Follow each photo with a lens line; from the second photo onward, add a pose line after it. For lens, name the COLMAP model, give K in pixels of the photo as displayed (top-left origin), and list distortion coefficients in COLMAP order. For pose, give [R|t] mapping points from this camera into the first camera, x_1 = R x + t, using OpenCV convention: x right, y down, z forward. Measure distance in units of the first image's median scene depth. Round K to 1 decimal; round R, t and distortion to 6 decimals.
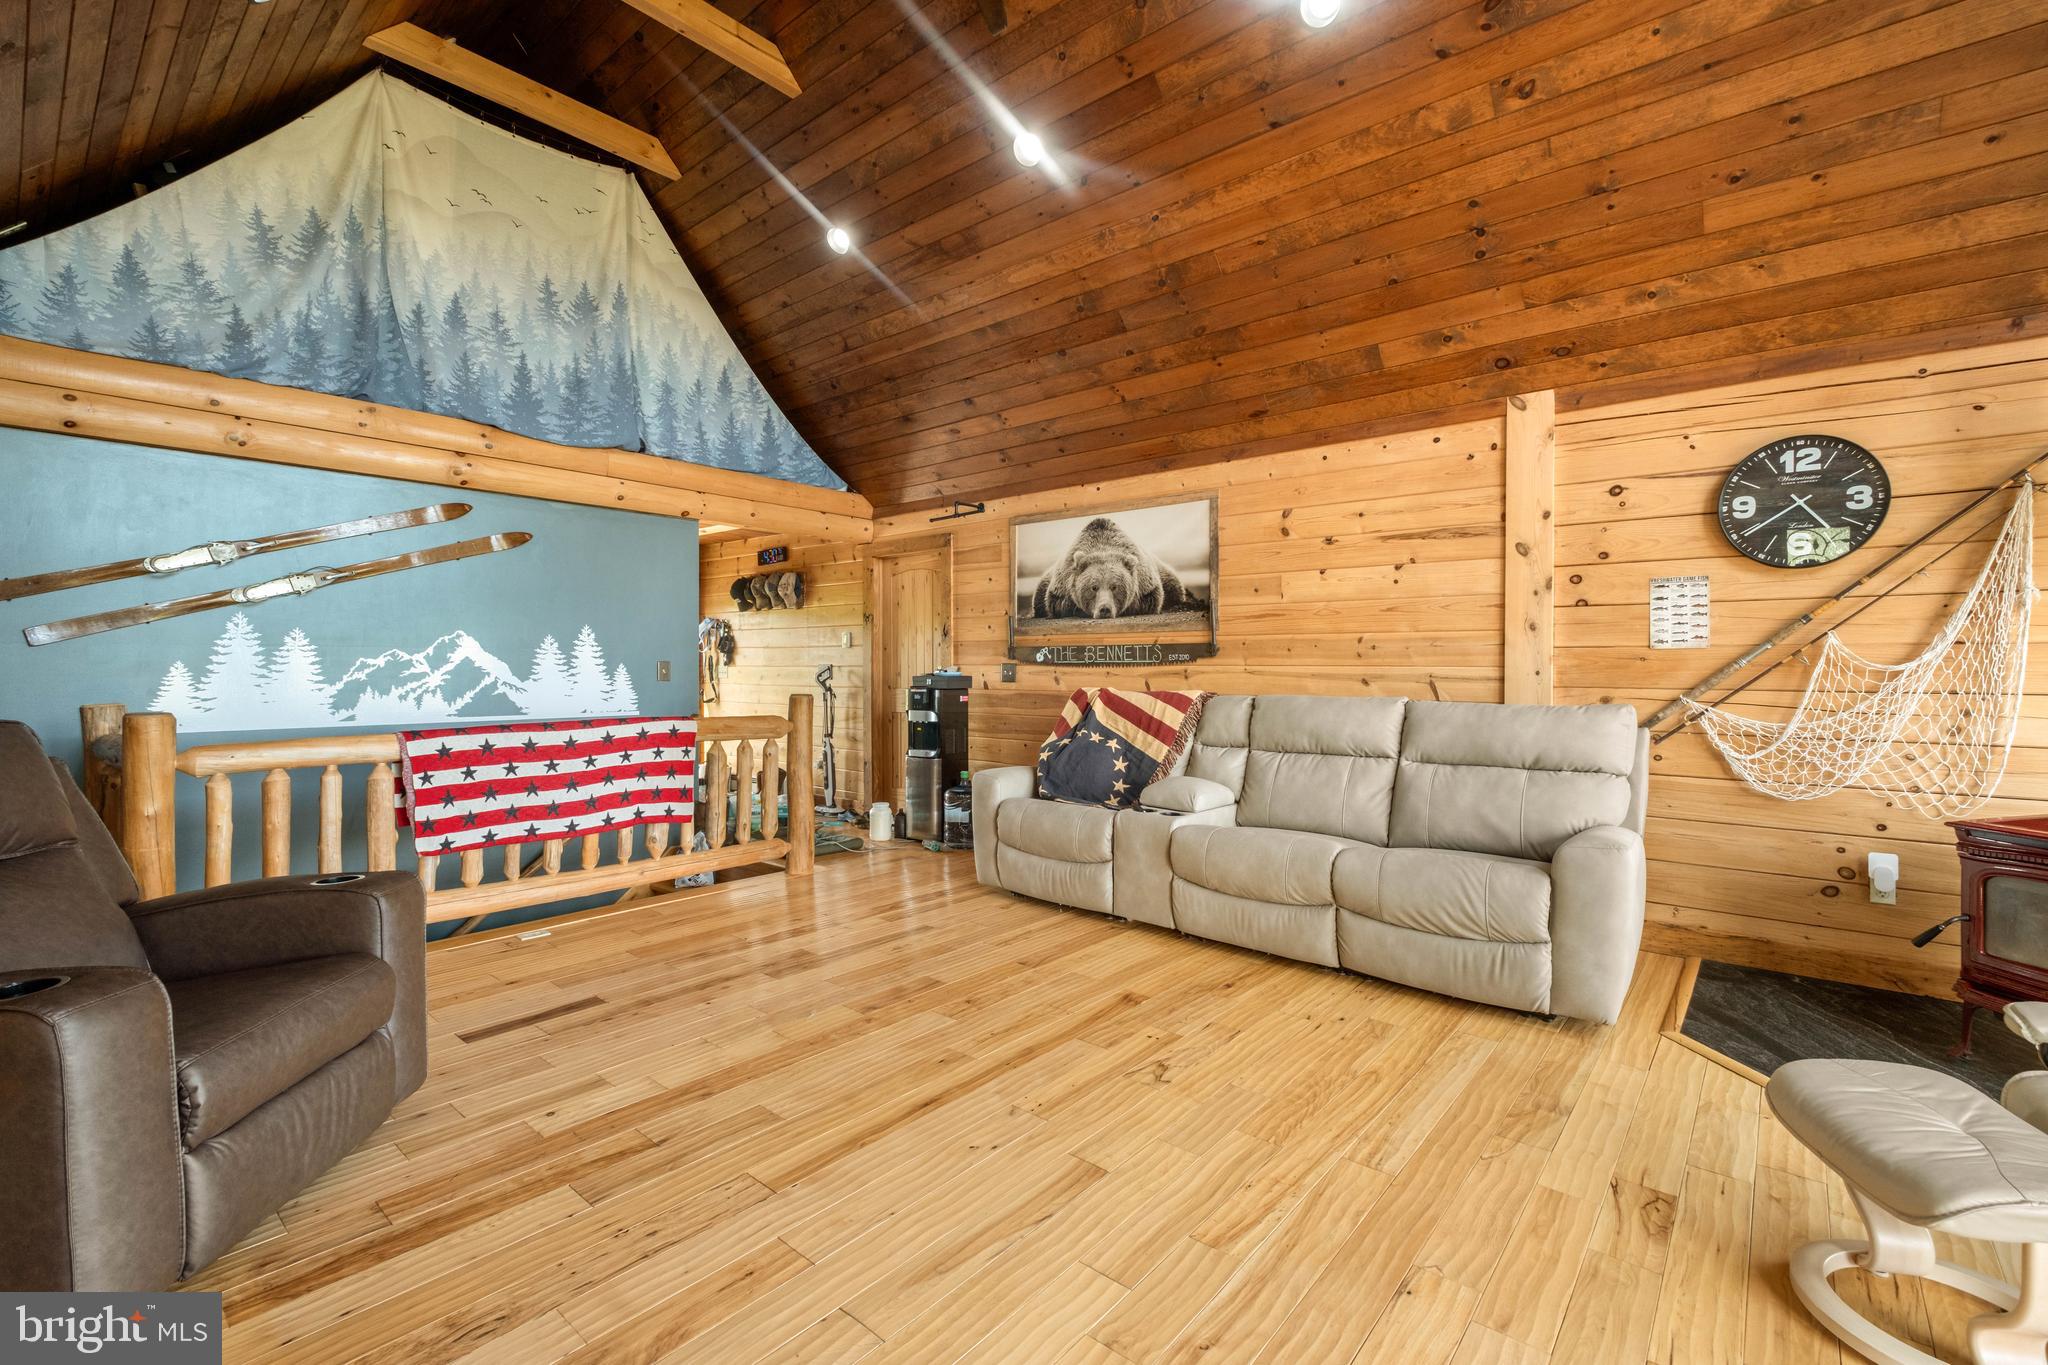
lens RADIAL K [[893.3, 0, 1021.4], [0, 893.3, 666.3], [0, 0, 1]] dist [-0.000436, -0.000565]
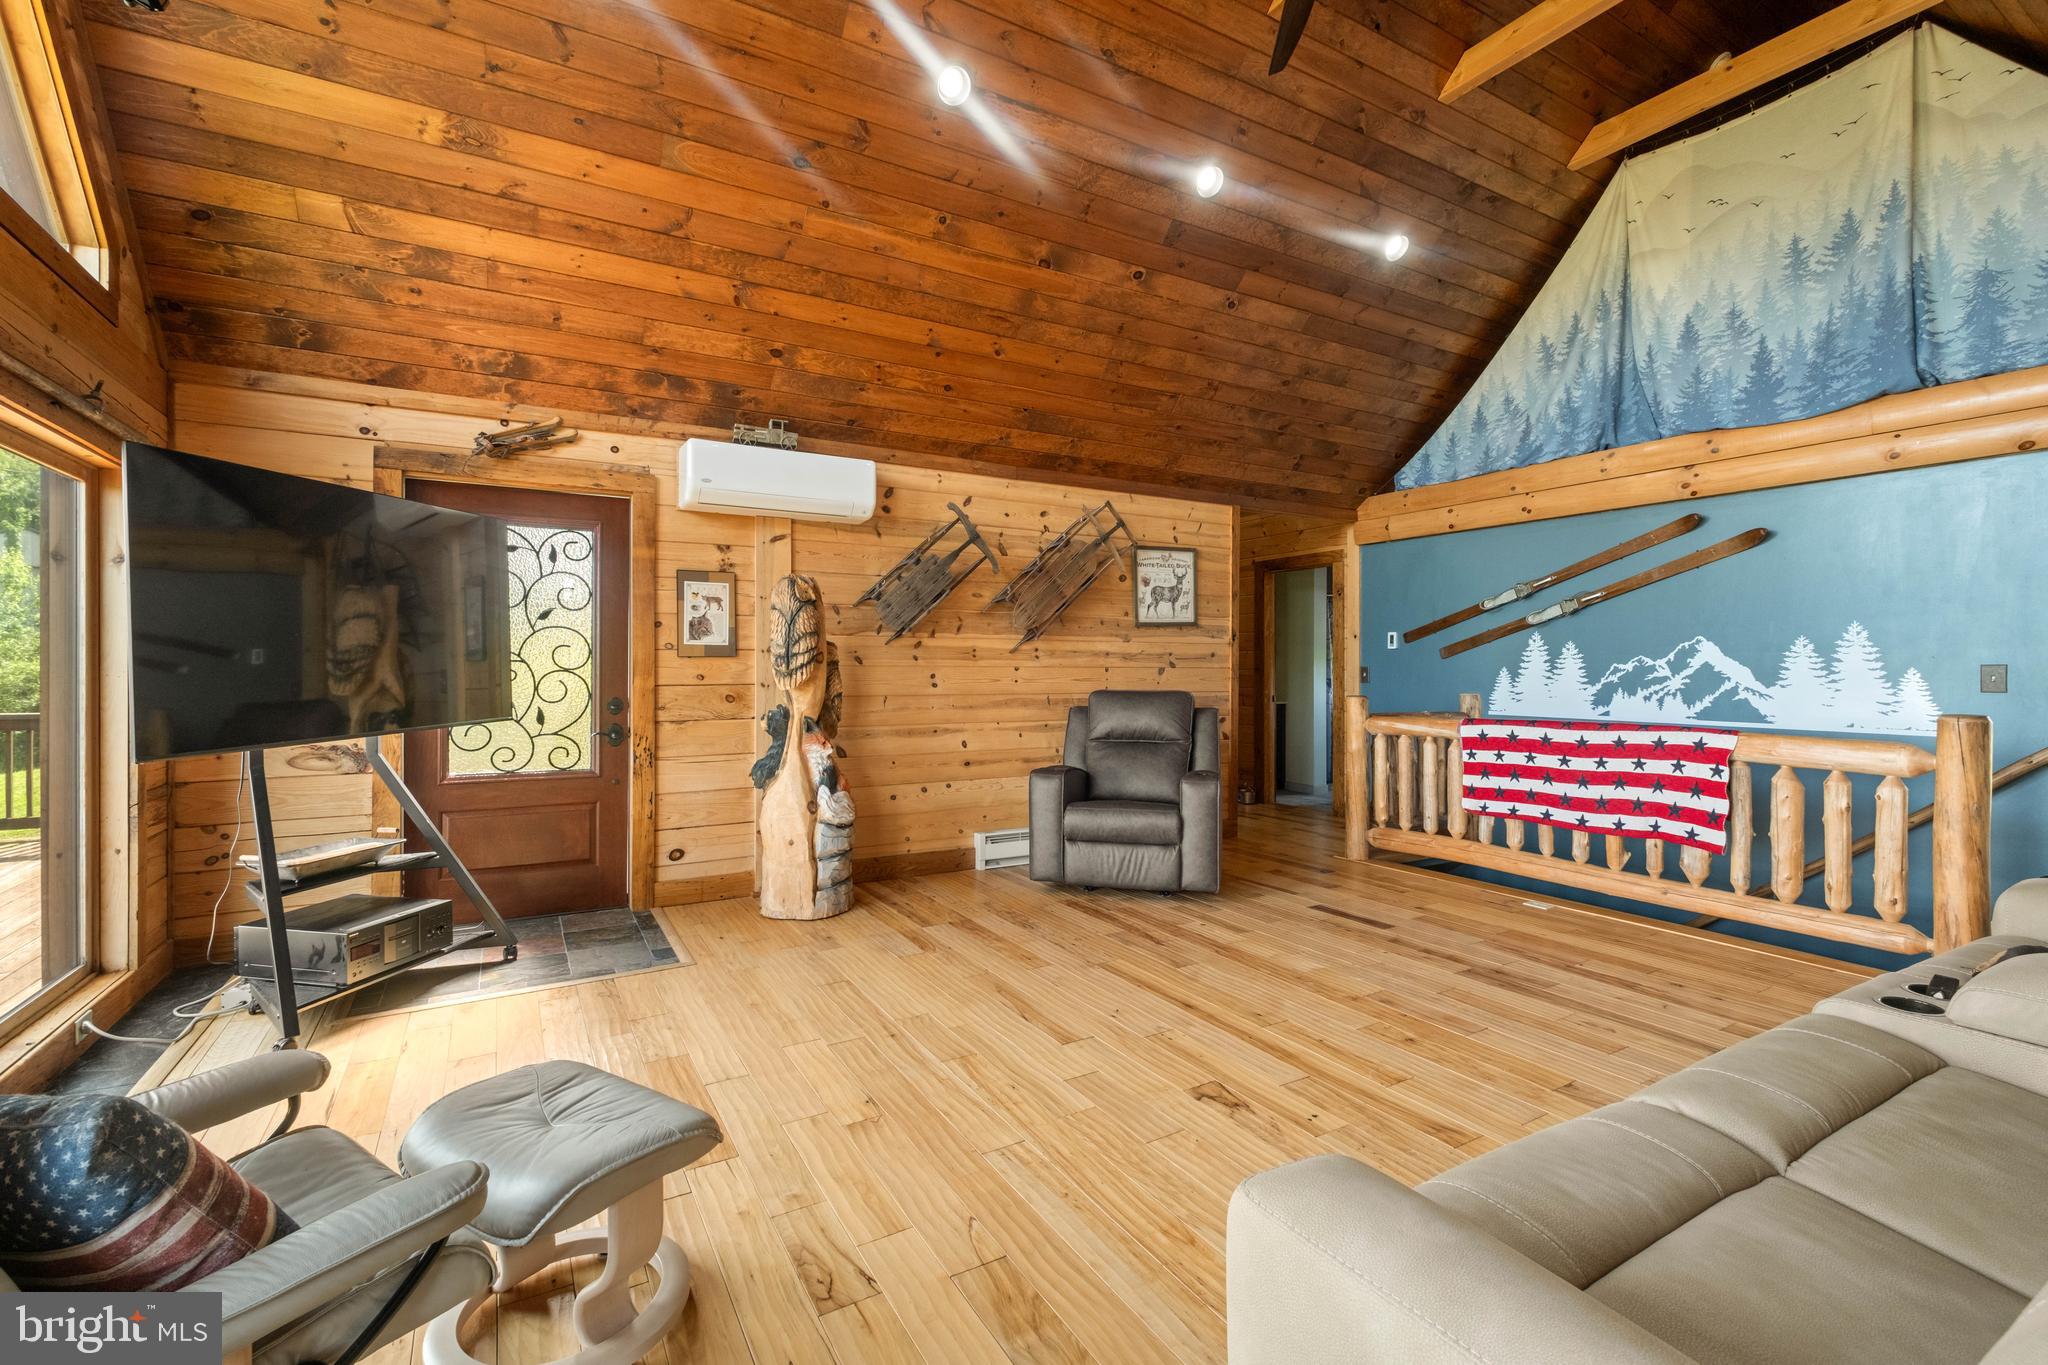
lens RADIAL K [[893.3, 0, 1021.4], [0, 893.3, 666.3], [0, 0, 1]] dist [-0.000436, -0.000565]
pose [[-0.331976, -0.003627, -0.943281, 0.670823], [-0.002978, 0.999992, -0.002798, -0.000217], [0.943283, 0.001880, -0.331984, 0.669142]]
